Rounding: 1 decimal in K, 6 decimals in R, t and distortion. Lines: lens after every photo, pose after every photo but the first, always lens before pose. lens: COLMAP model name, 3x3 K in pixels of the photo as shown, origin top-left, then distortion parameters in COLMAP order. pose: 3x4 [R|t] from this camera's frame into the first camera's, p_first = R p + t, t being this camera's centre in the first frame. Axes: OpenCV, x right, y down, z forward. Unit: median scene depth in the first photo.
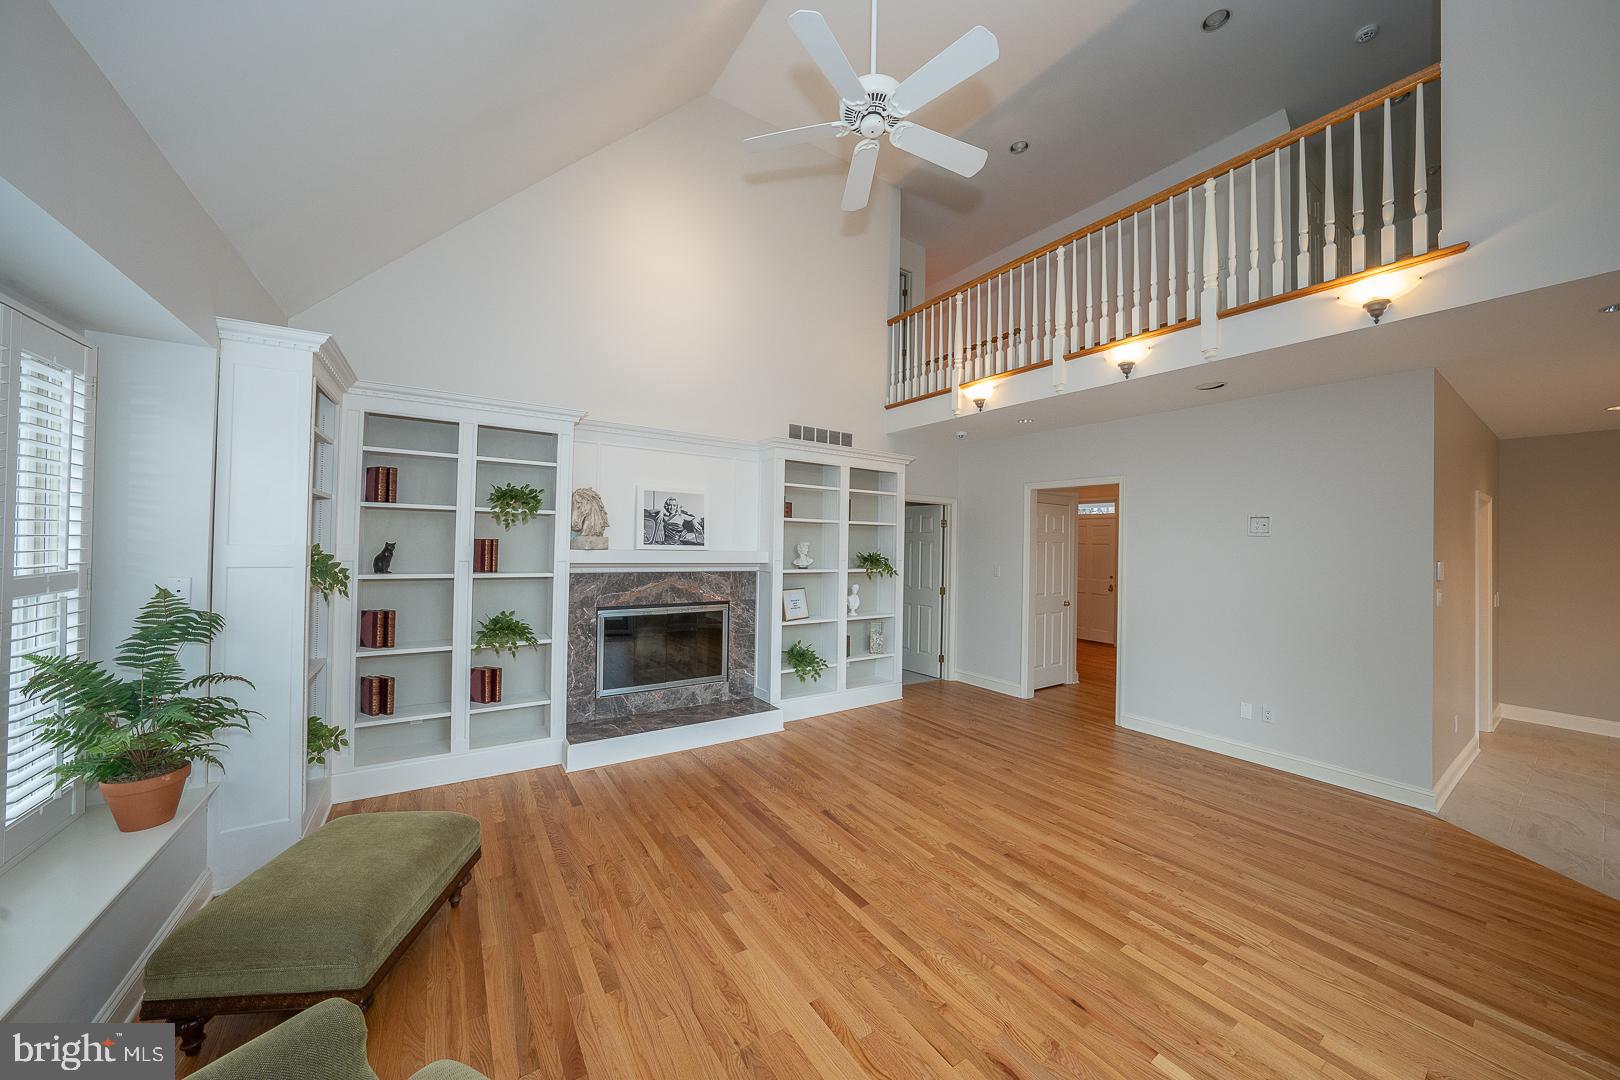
lens RADIAL K [[554.8, 0, 816.4], [0, 554.8, 536.1], [0, 0, 1]] dist [-0.000666, -0.000026]
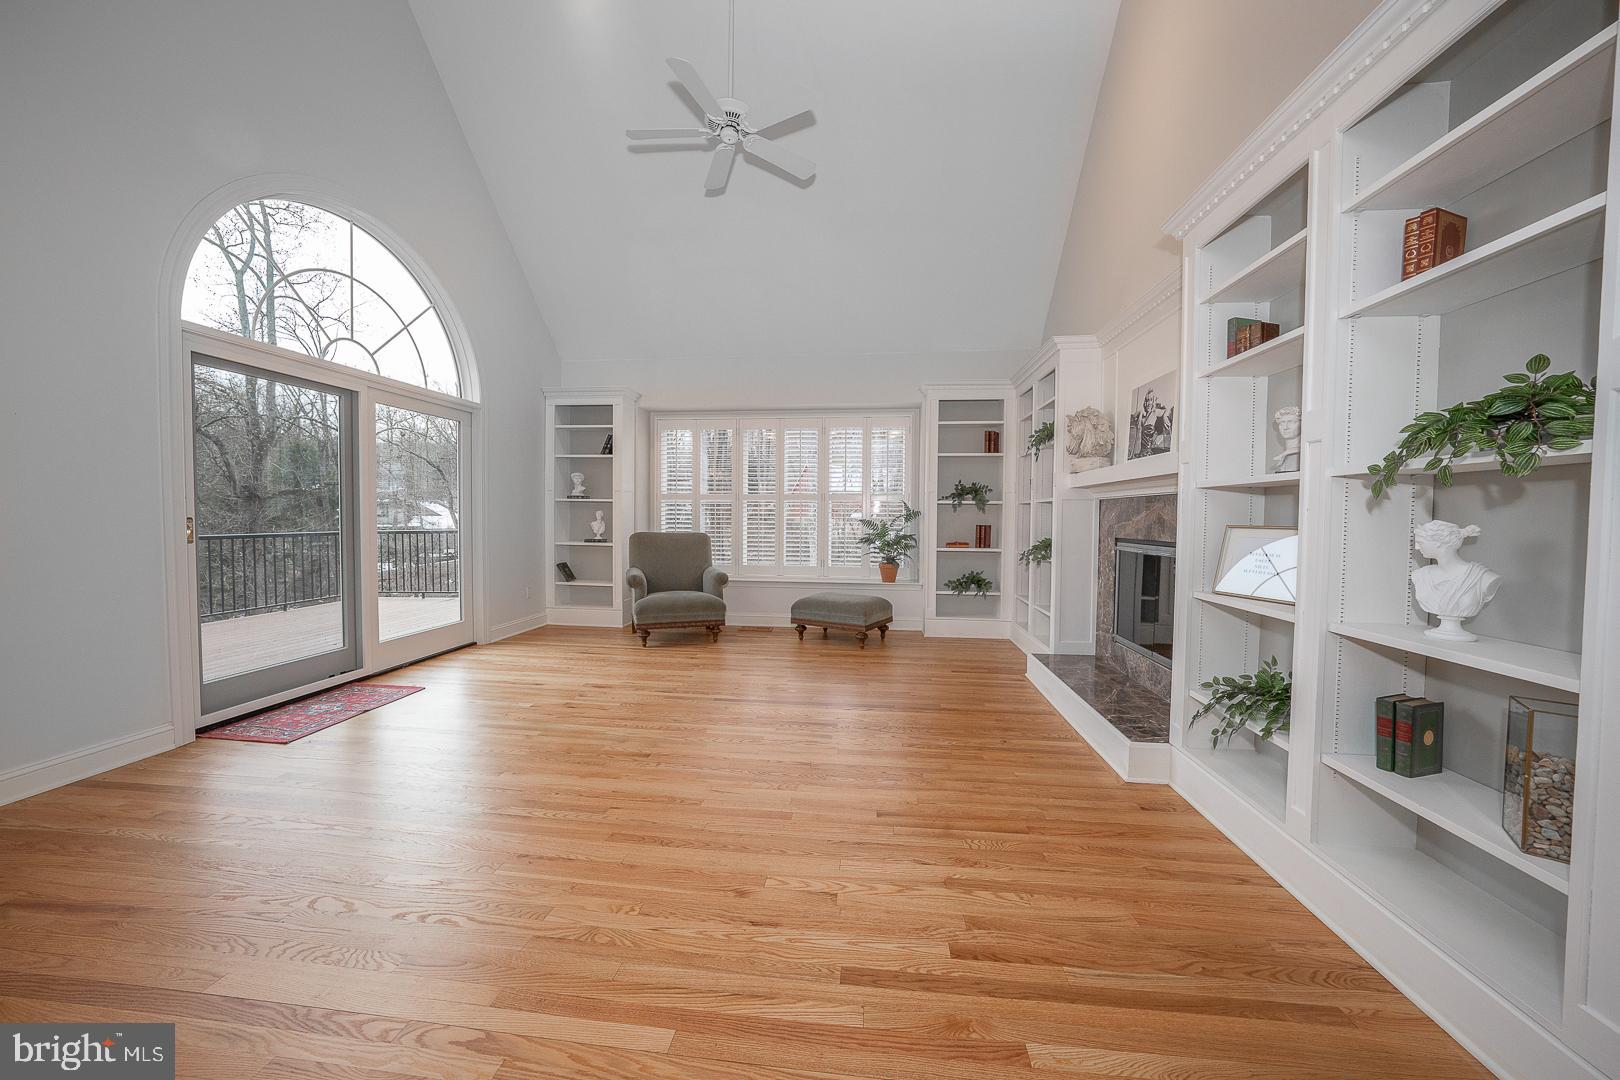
lens RADIAL K [[554.8, 0, 816.4], [0, 554.8, 536.1], [0, 0, 1]] dist [-0.000666, -0.000026]
pose [[-0.641363, 0.000099, -0.767238, 0.680599], [-0.006156, 0.999967, 0.005275, 0.142390], [0.767213, 0.008107, -0.641341, 1.398688]]
